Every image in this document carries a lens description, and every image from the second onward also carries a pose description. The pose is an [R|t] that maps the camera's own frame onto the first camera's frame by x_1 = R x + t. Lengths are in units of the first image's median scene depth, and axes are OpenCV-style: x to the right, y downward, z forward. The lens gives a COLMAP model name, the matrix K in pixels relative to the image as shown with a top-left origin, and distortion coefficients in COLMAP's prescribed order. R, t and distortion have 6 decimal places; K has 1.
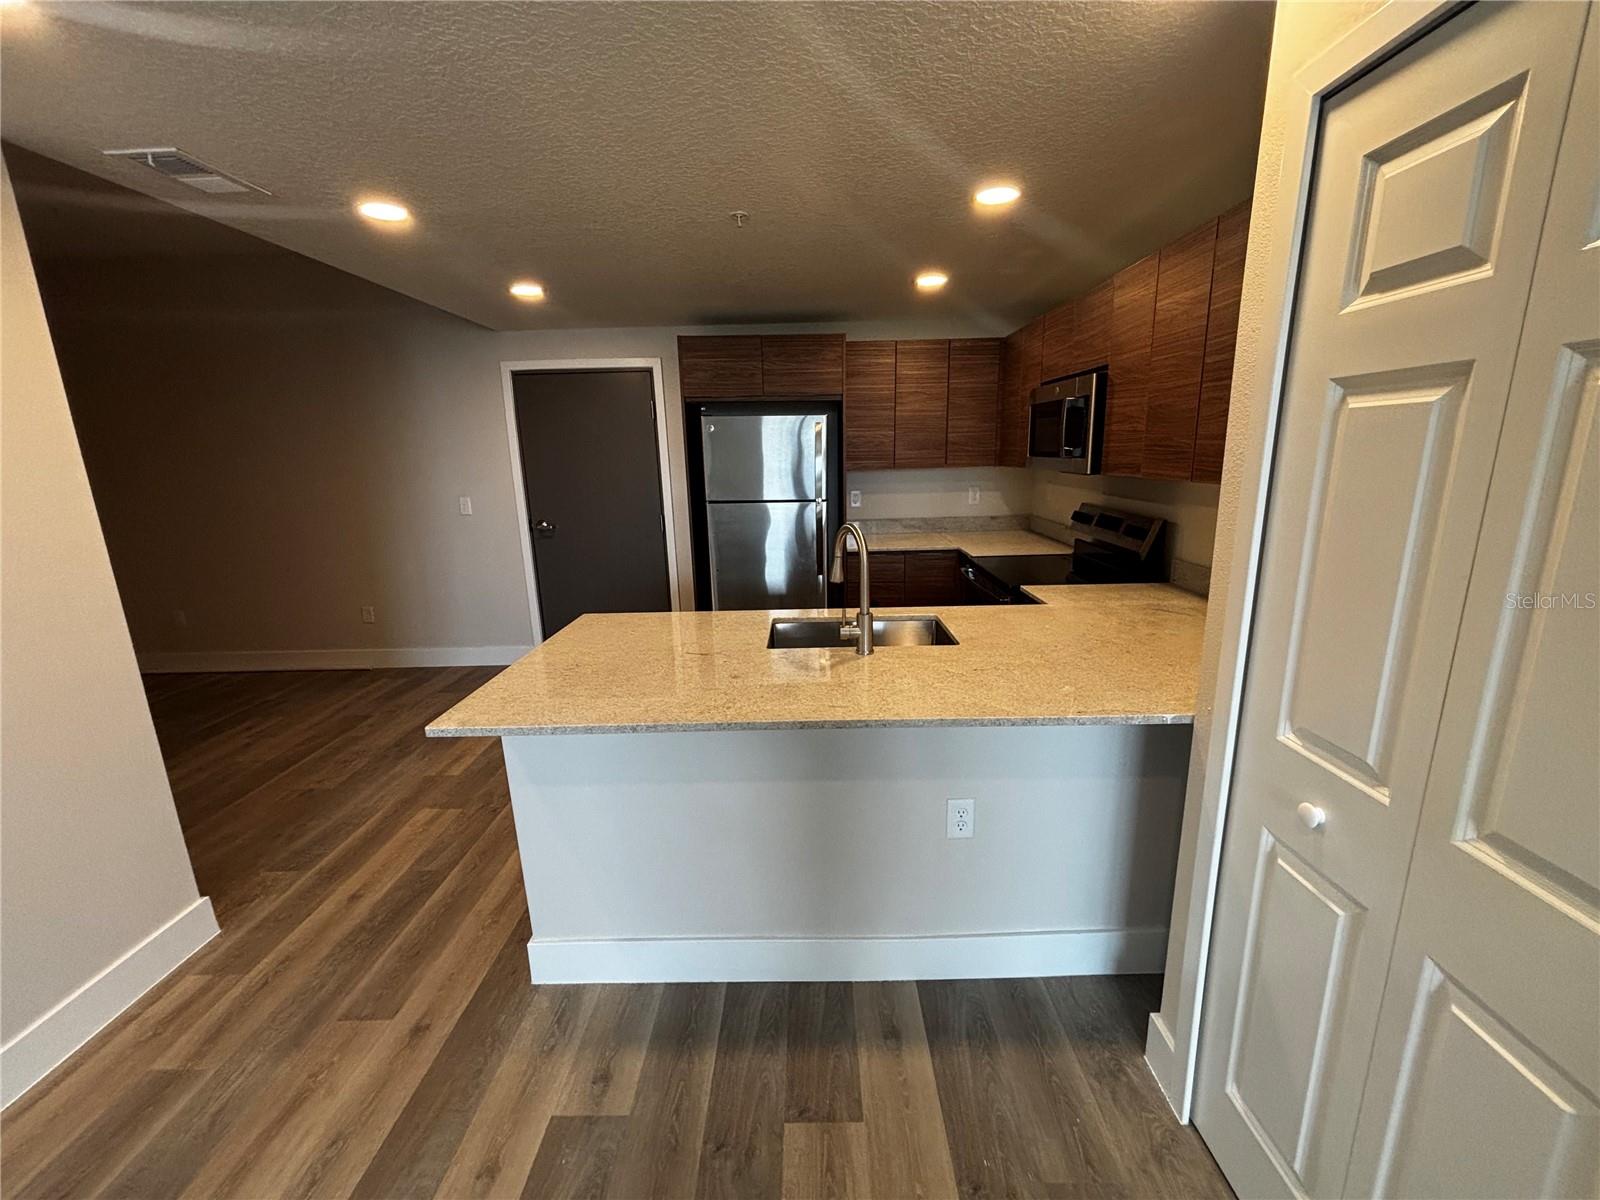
lens RADIAL K [[644.7, 0, 800.0], [0, 644.7, 598.5], [0, 0, 1]] dist [0.000927, -0.000377]
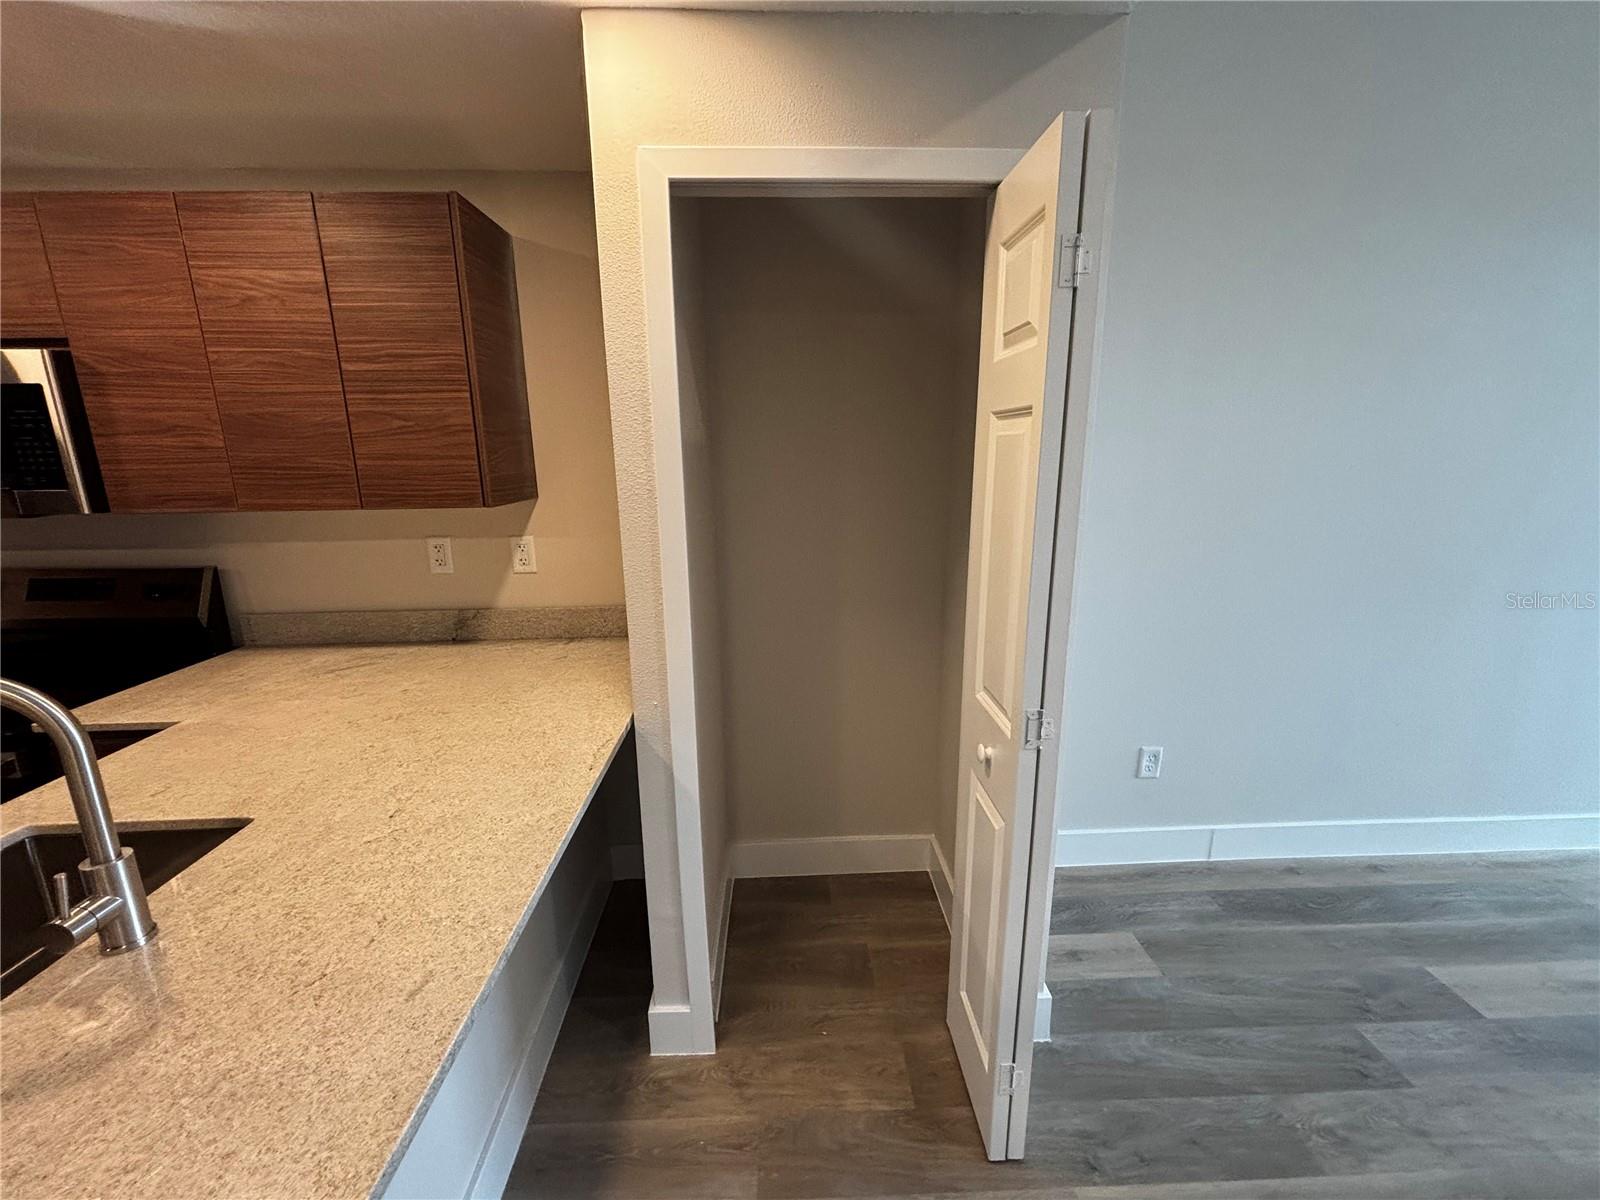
lens RADIAL K [[660.2, 0, 803.9], [0, 660.2, 597.9], [0, 0, 1]] dist [0.002077, 0.000438]
pose [[-0.049185, -0.197893, 0.978989, -0.282390], [0.234349, 0.950526, 0.203913, -0.108792], [-0.970908, 0.239454, -0.000376, 0.453203]]
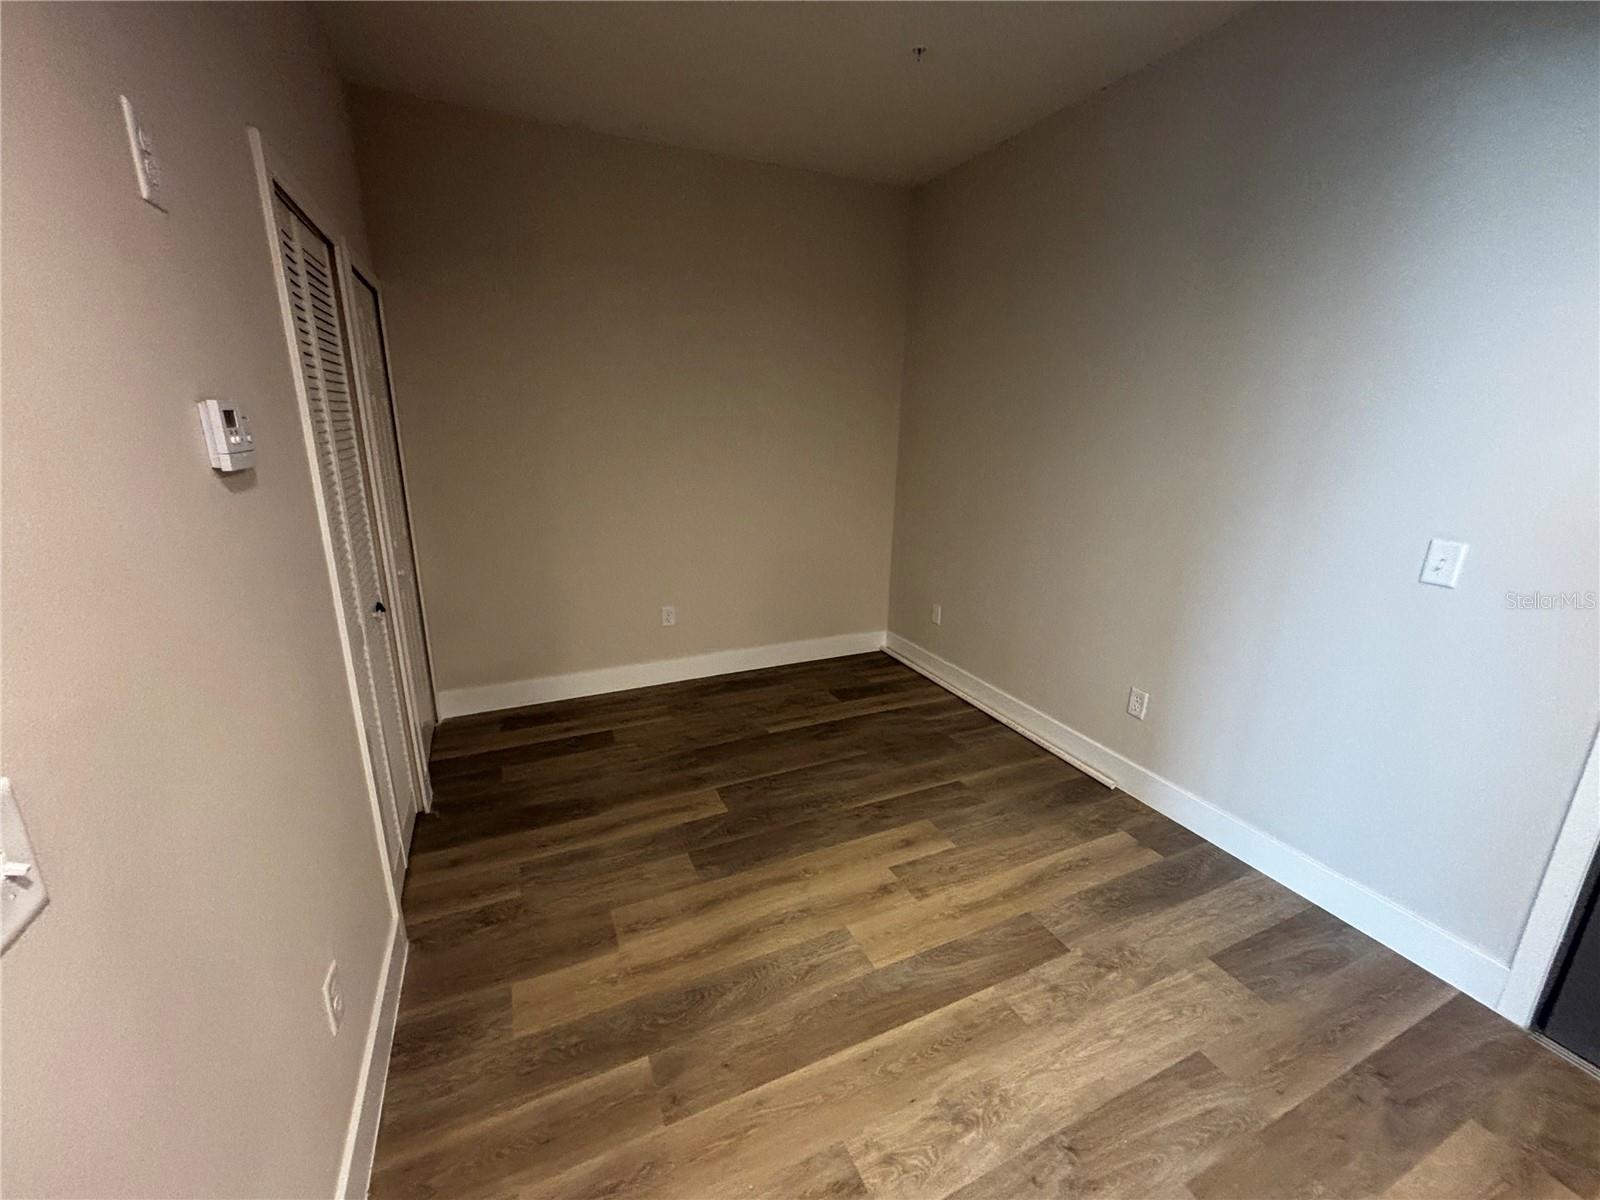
lens RADIAL K [[647.9, 0, 798.8], [0, 647.9, 598.4], [0, 0, 1]] dist [-0.000236, -0.000755]
pose [[0.421040, 0.270969, -0.865622, -0.724313], [-0.227936, 0.955319, 0.188178, -0.230665], [0.877935, 0.118075, 0.463991, 1.025672]]
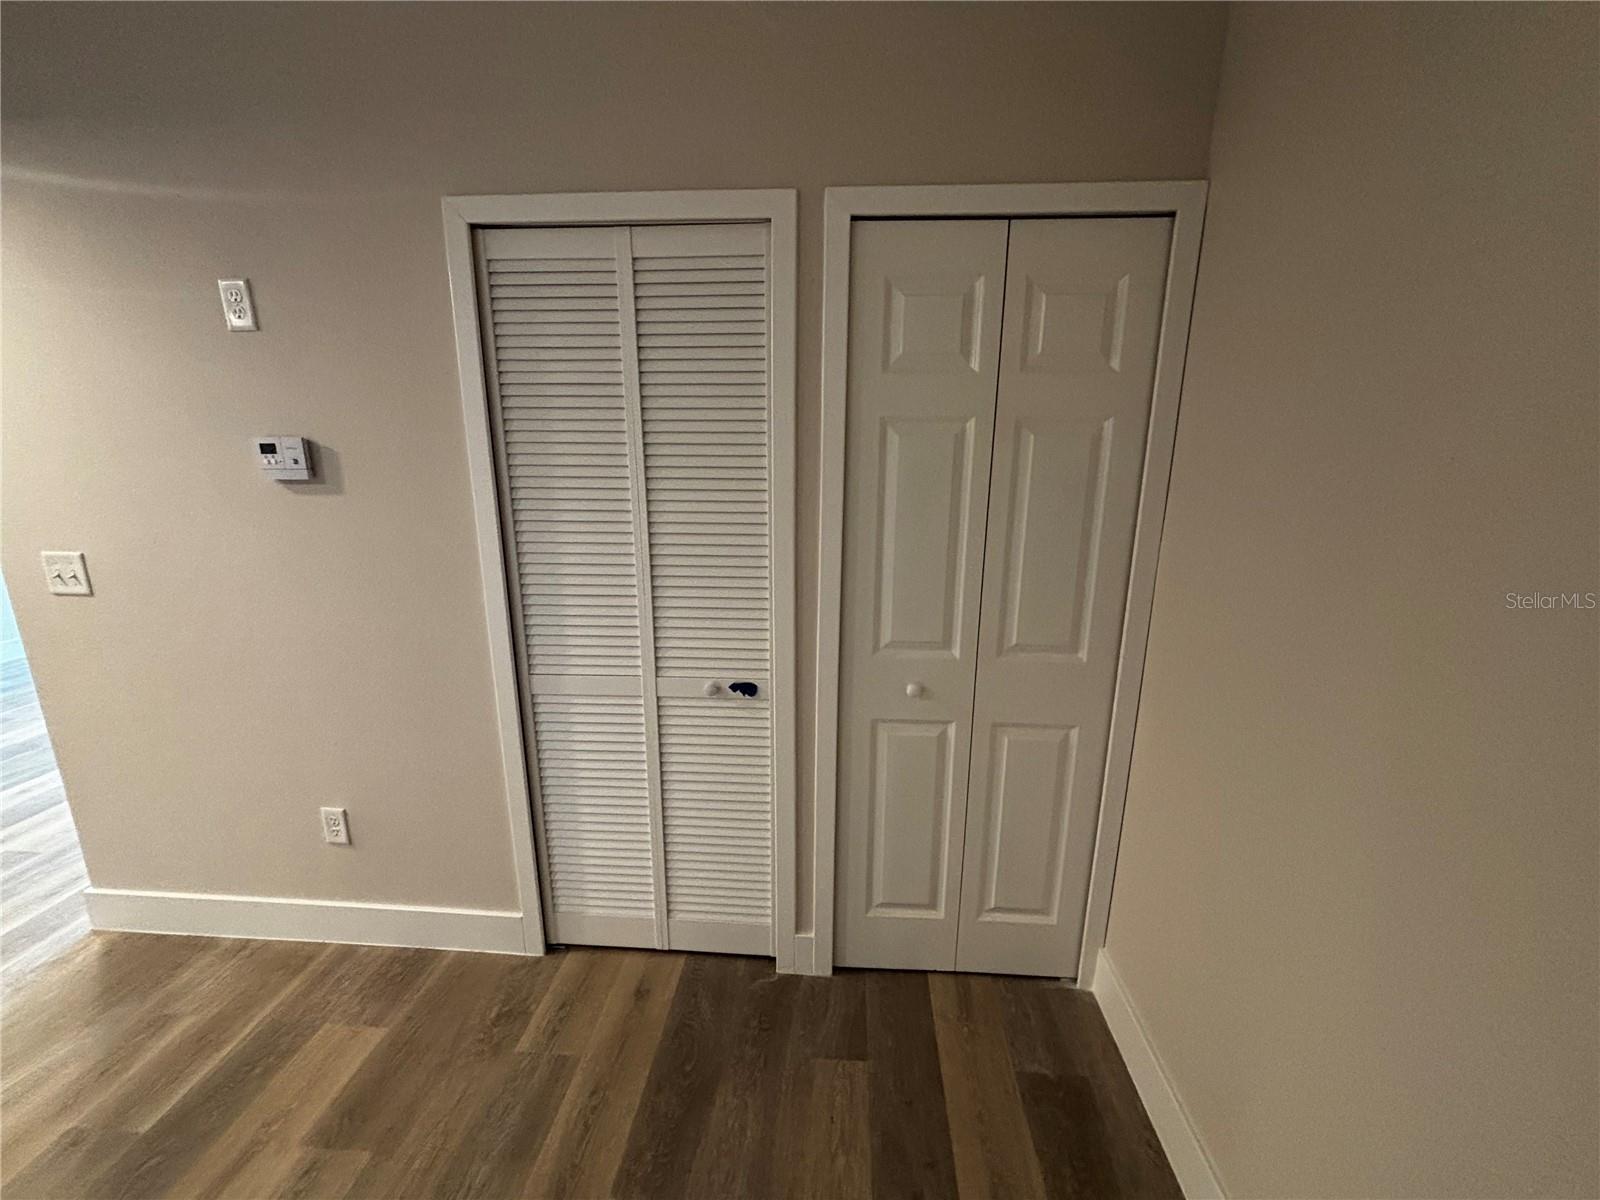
lens RADIAL K [[644.7, 0, 800.0], [0, 644.7, 598.5], [0, 0, 1]] dist [0.000927, -0.000377]
pose [[-0.997534, 0.004795, 0.070027, -2.073791], [0.035200, 0.897319, 0.439977, -0.331987], [-0.060727, 0.441357, -0.895274, 1.615060]]
